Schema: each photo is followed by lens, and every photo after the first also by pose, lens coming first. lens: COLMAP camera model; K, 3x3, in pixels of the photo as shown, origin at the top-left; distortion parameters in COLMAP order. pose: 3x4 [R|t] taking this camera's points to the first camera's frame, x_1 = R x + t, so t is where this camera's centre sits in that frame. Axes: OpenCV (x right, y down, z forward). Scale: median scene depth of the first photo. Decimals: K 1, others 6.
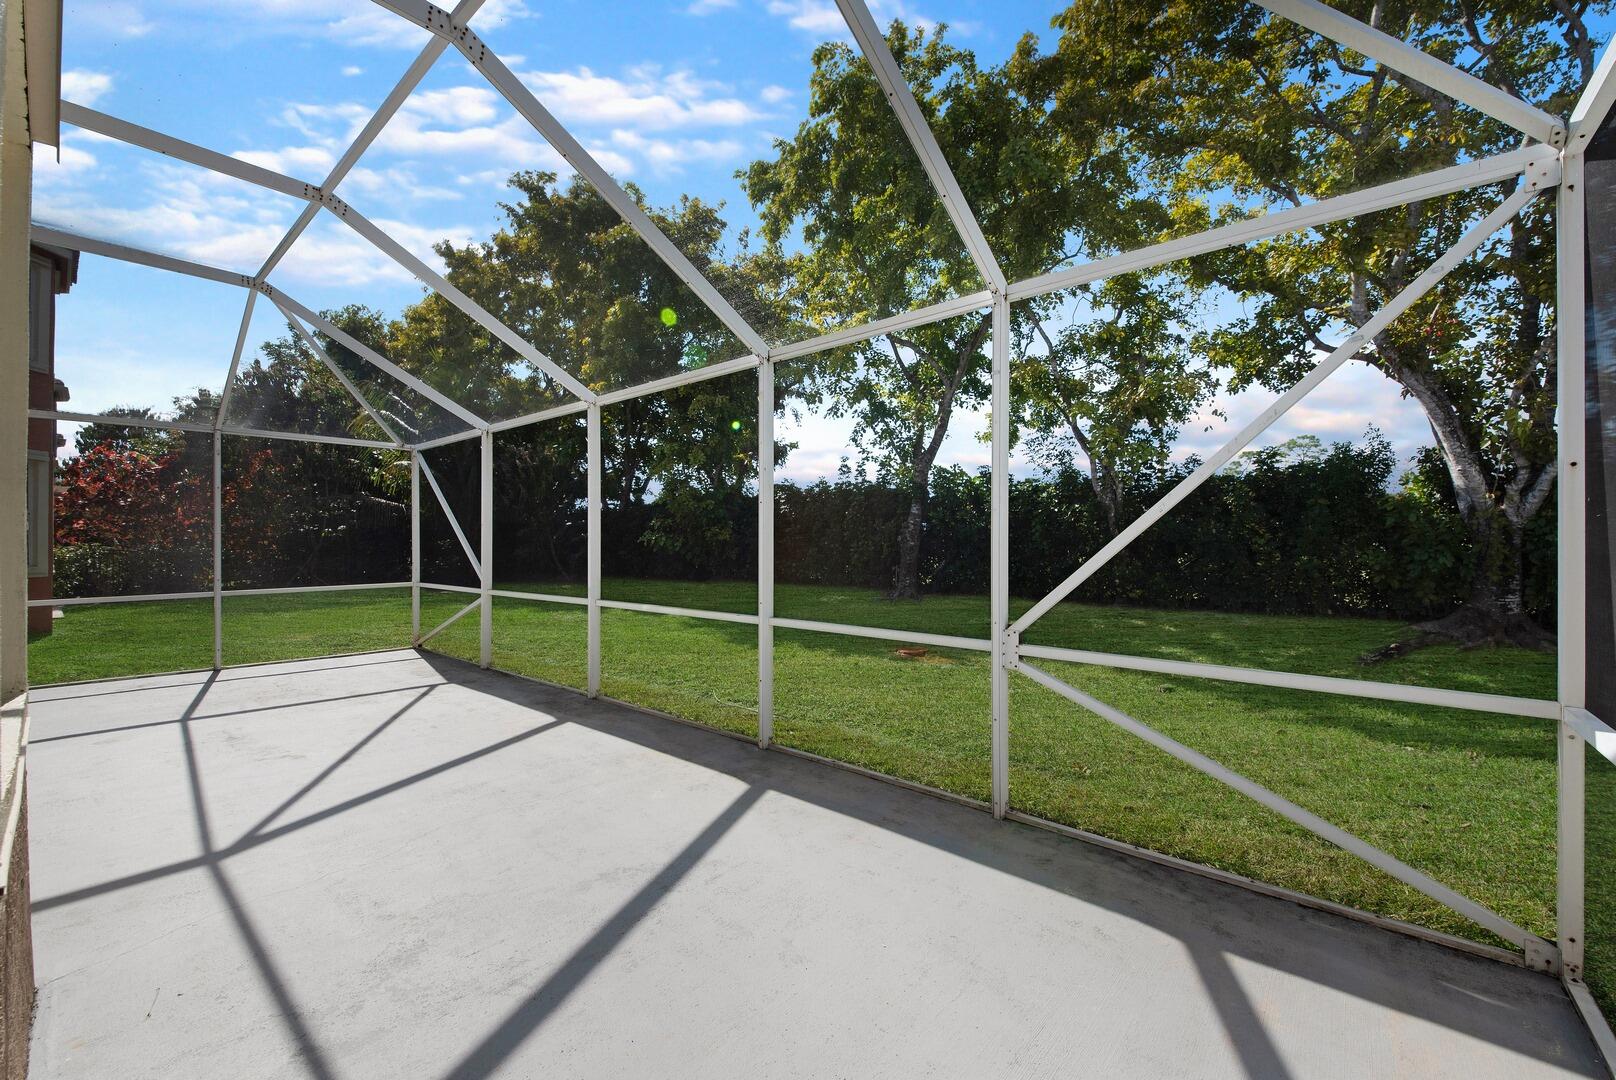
lens RADIAL K [[629.5, 0, 804.0], [0, 629.5, 545.7], [0, 0, 1]] dist [-0.007771, 0.000068]
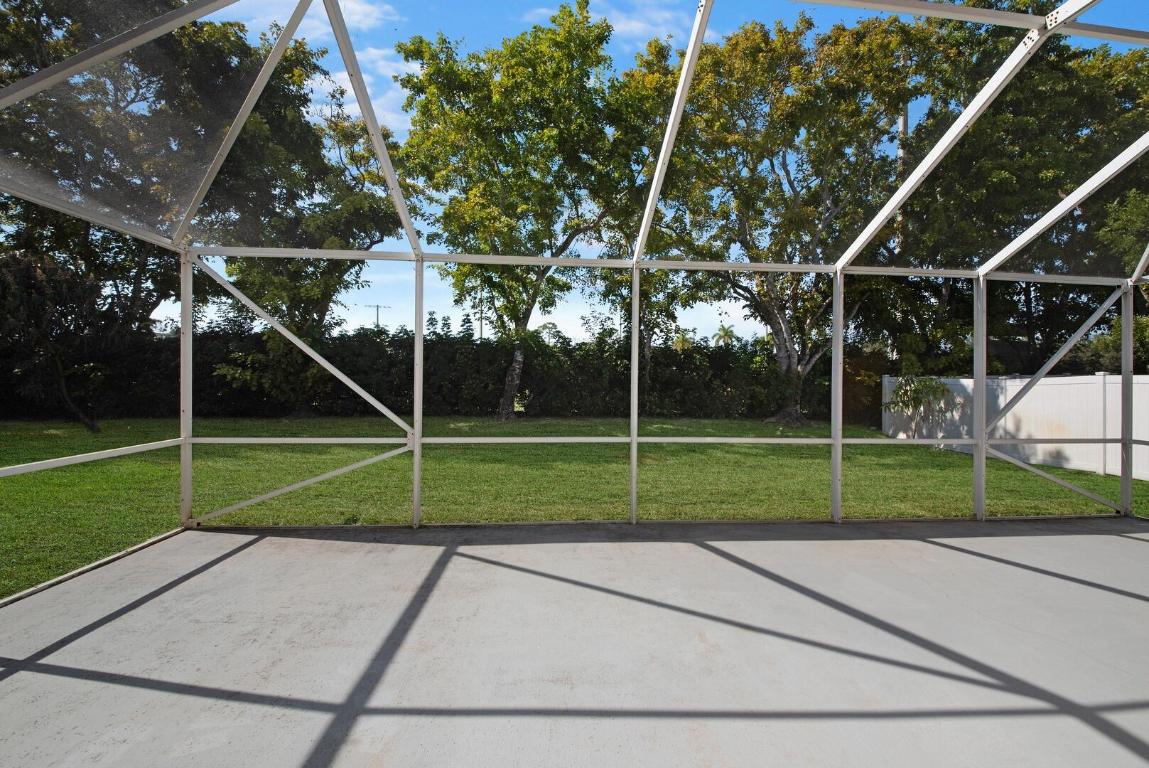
lens RADIAL K [[447.6, 0, 571.6], [0, 447.6, 388.0], [0, 0, 1]] dist [-0.007771, 0.000068]
pose [[0.736183, -0.008837, 0.676725, -0.560695], [-0.003784, 0.999845, 0.017173, -0.009814], [-0.676772, -0.015203, 0.736035, 0.282608]]
